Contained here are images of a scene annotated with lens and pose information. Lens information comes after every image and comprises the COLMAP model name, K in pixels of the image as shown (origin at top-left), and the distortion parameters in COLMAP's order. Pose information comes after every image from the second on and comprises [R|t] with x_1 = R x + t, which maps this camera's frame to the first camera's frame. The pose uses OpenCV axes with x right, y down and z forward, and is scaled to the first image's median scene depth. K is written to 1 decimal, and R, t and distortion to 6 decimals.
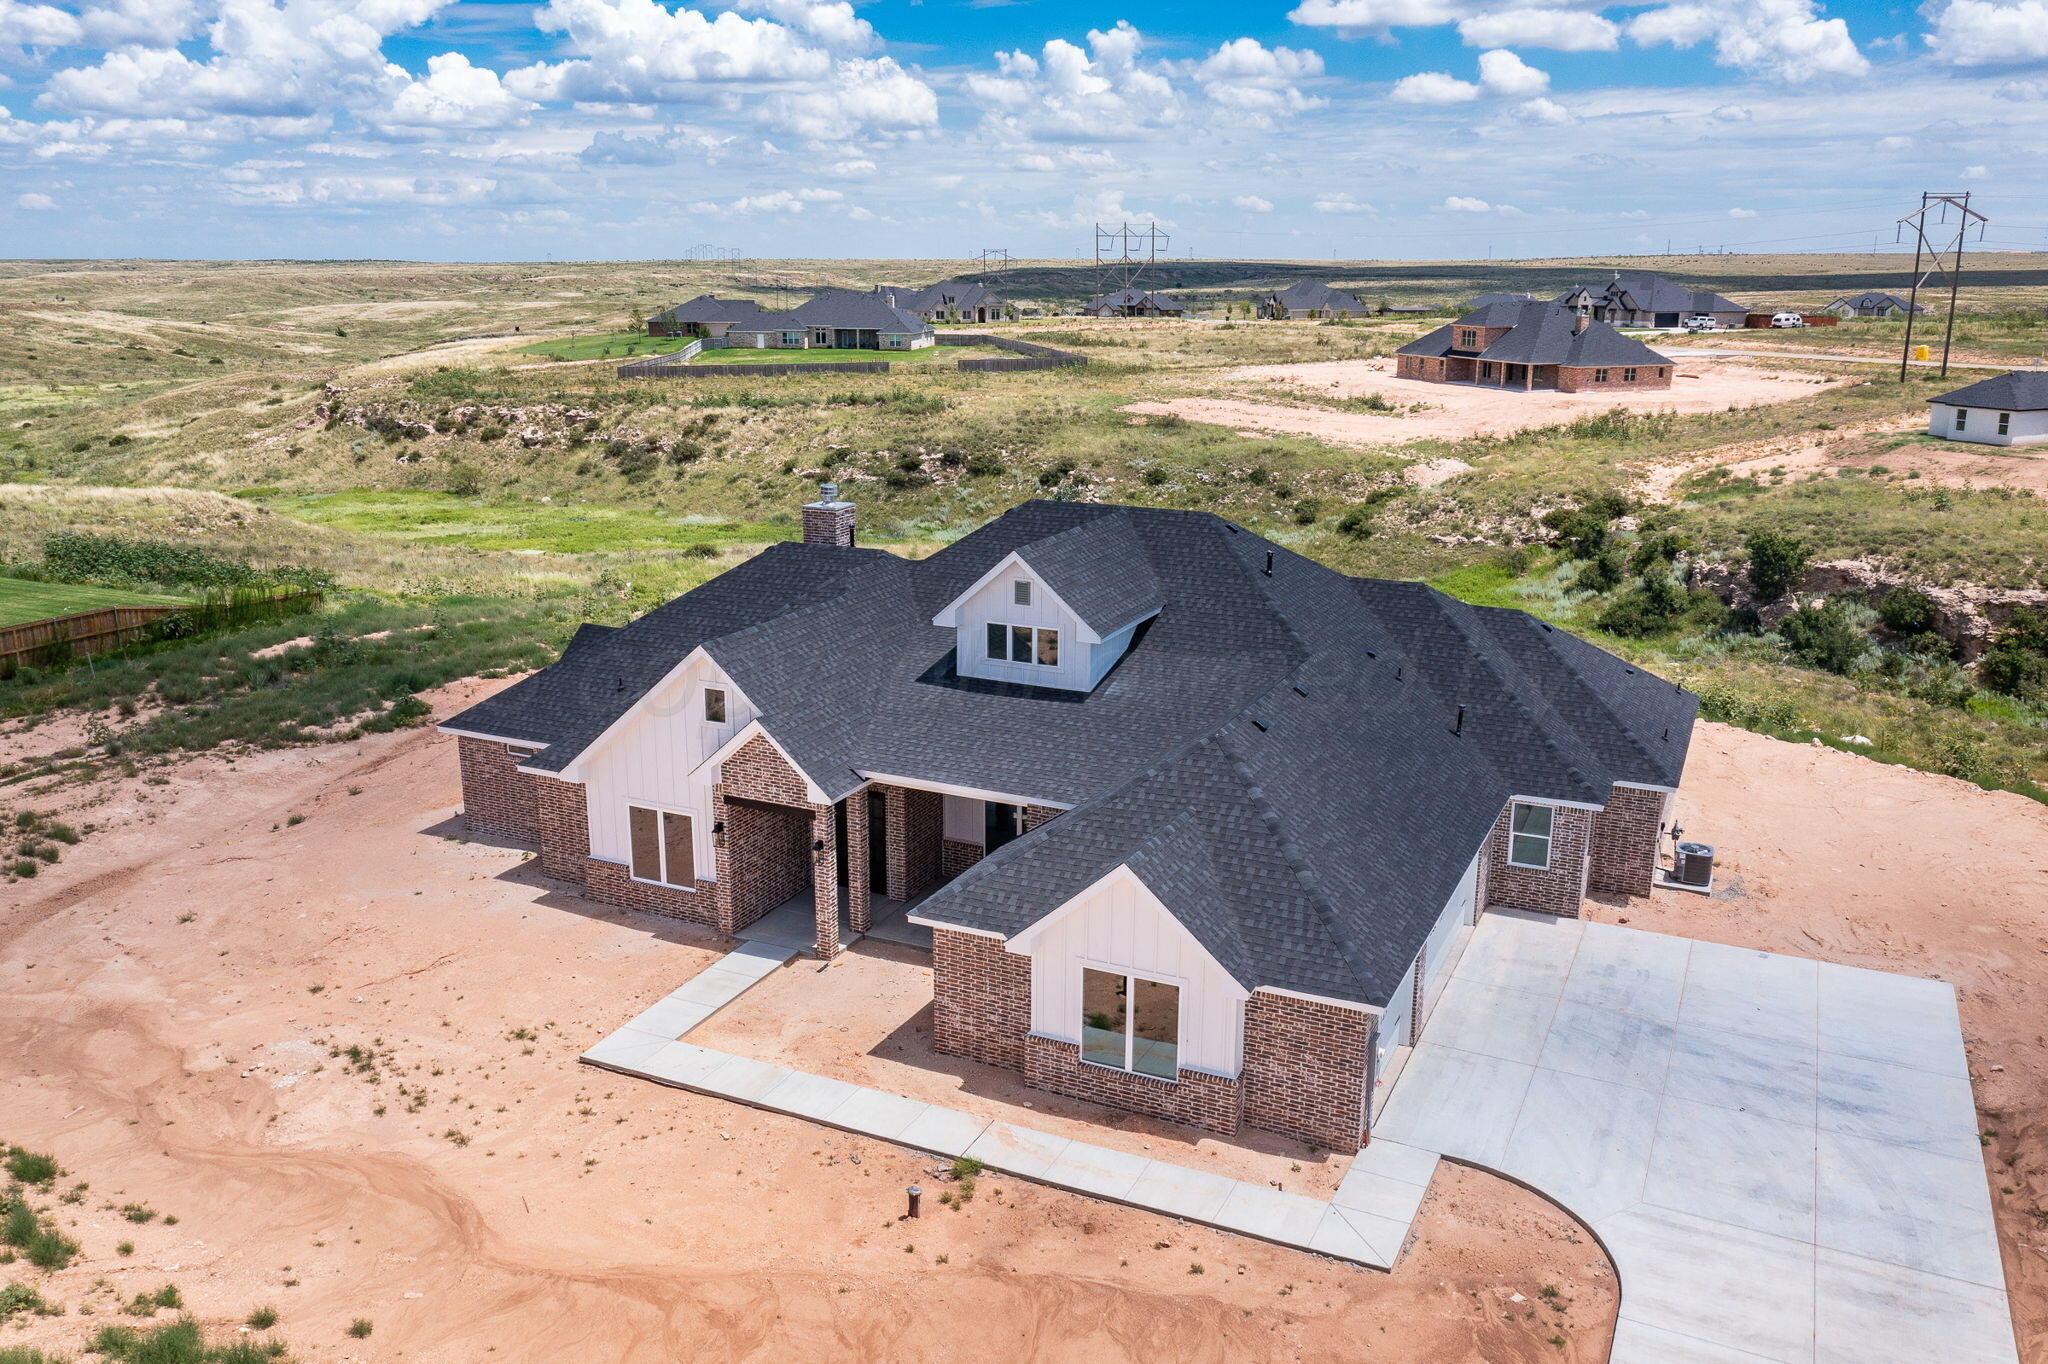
lens RADIAL K [[1624.0, 0, 1033.2], [0, 1624.0, 649.9], [0, 0, 1]] dist [-0.010981, 0.012240]
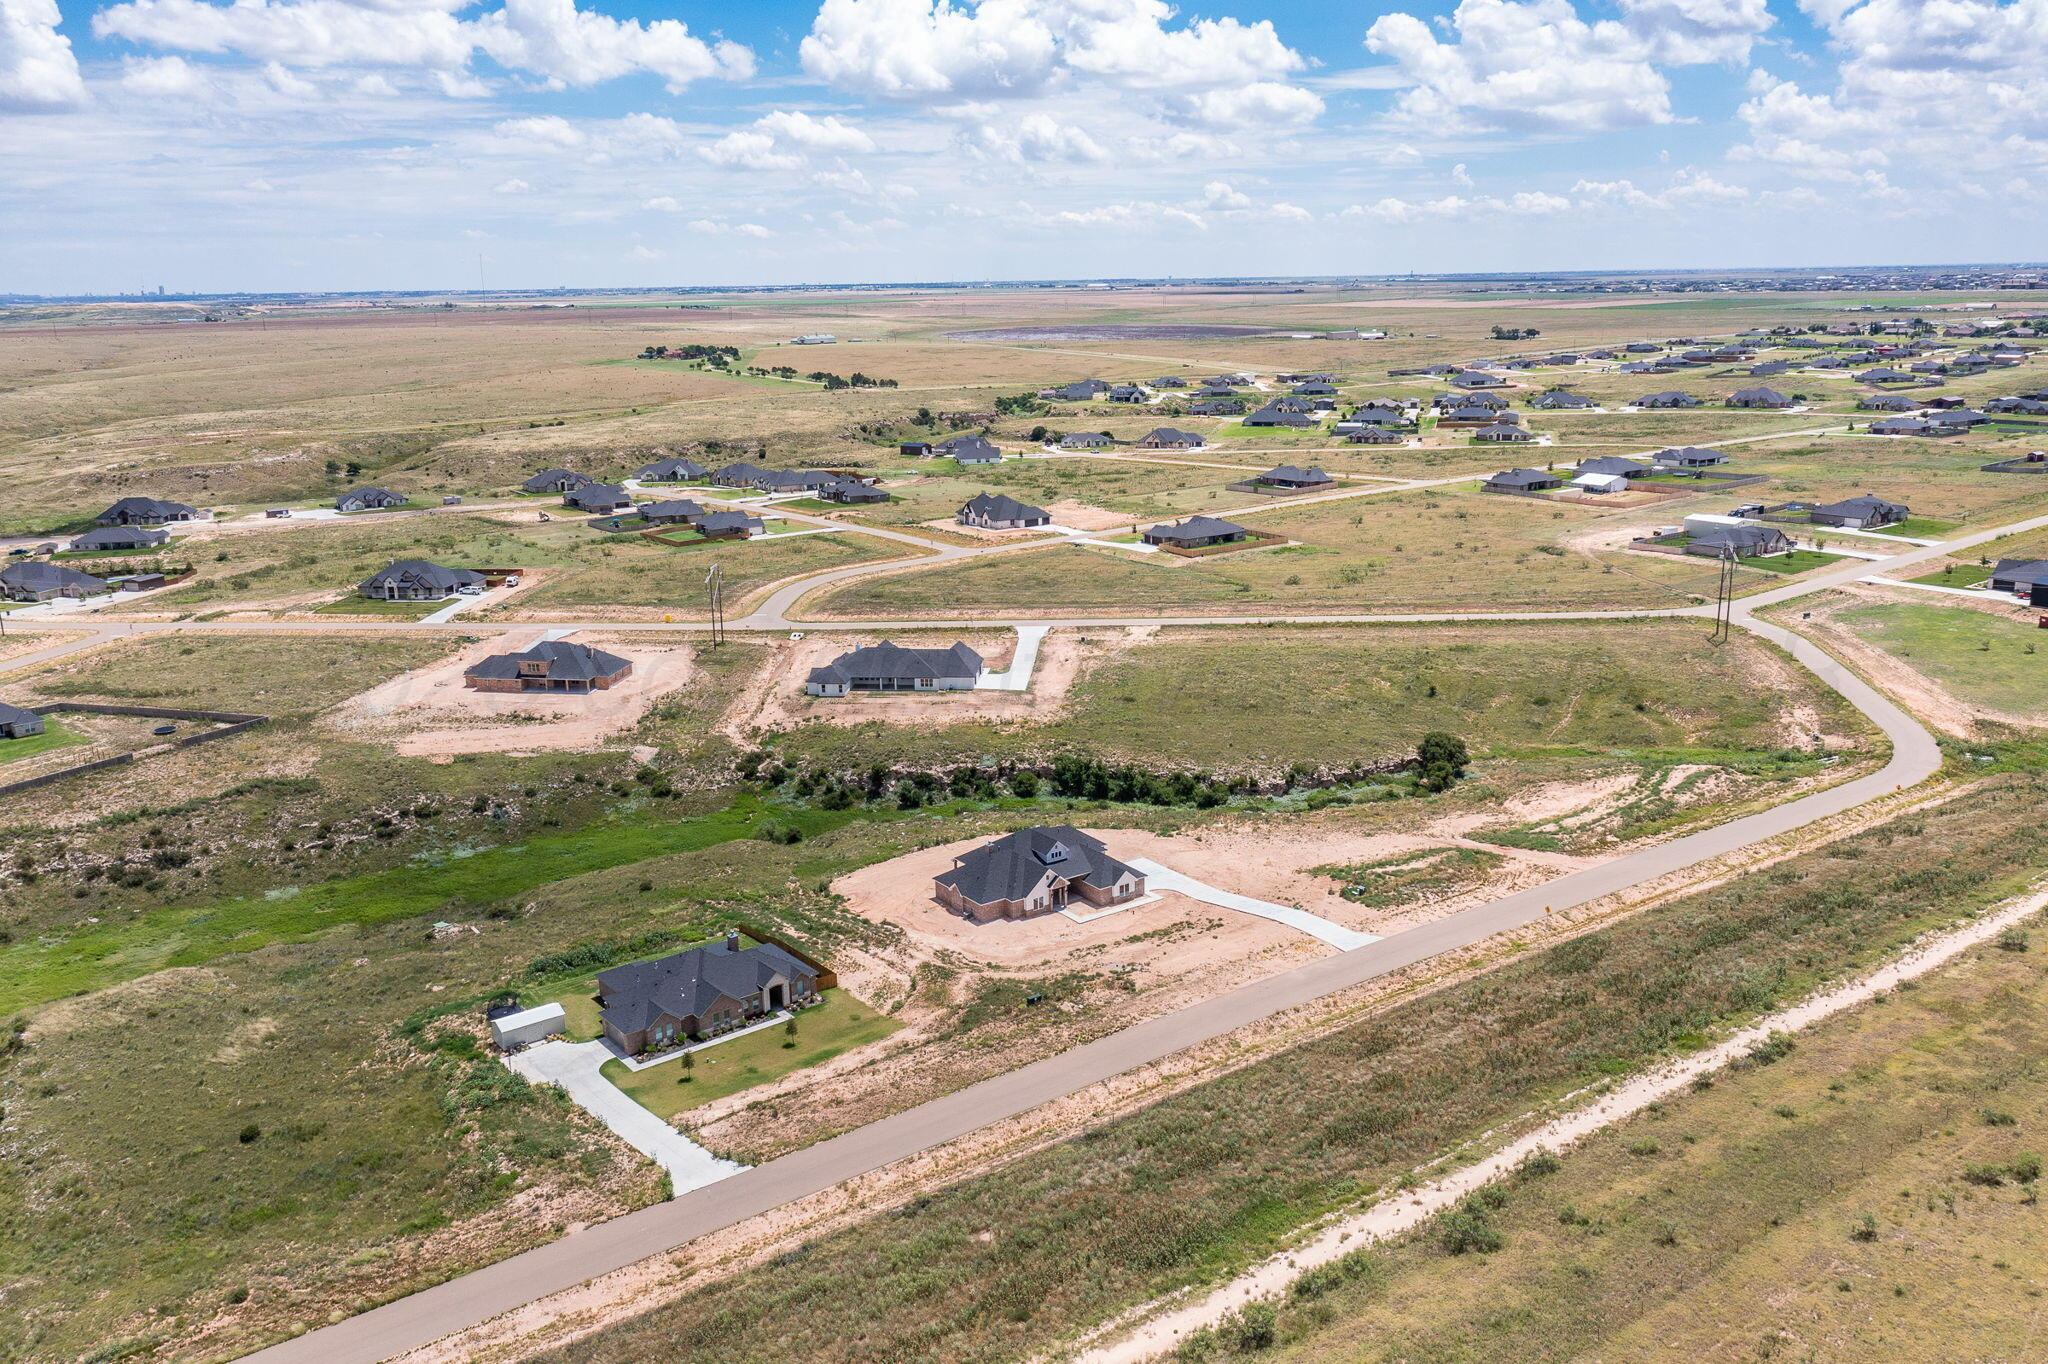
lens RADIAL K [[1624.0, 0, 1022.2], [0, 1624.0, 695.1], [0, 0, 1]] dist [-0.010981, 0.012240]
pose [[0.492504, -0.232458, 0.838691, -1.146970], [0.220249, 0.965591, 0.138294, -0.330793], [-0.841980, 0.116610, 0.526756, -0.505463]]
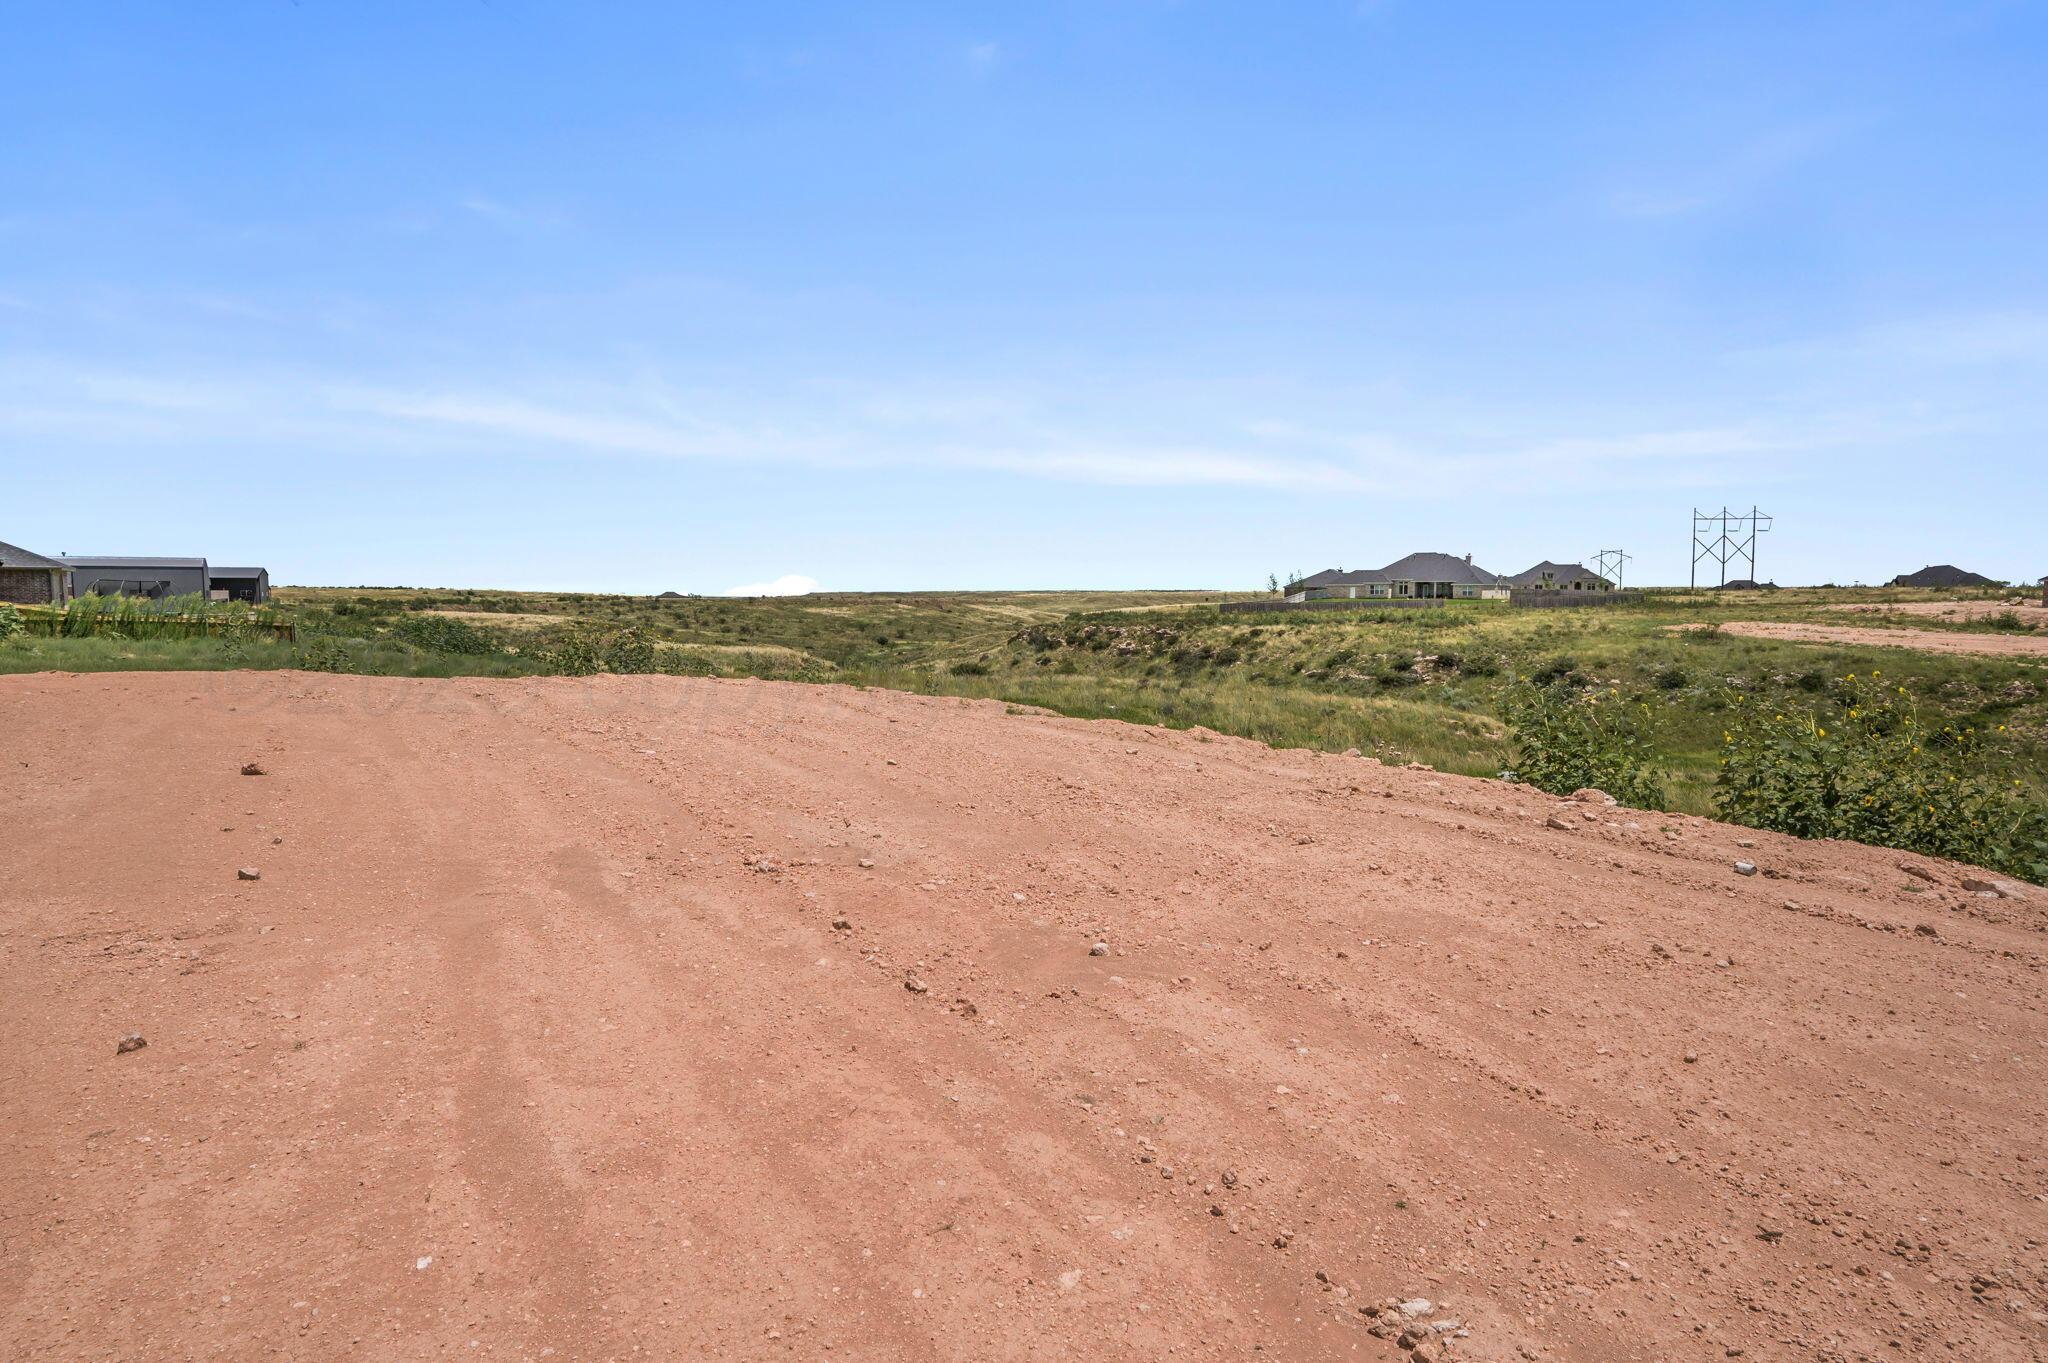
lens RADIAL K [[1088.6, 0, 1033.0], [0, 1088.6, 678.9], [0, 0, 1]] dist [-0.004660, -0.001749]
pose [[0.857169, 0.041329, -0.513375, 0.073935], [-0.122481, 0.984537, -0.125242, 0.007675], [0.500260, 0.170232, 0.848976, 0.301239]]
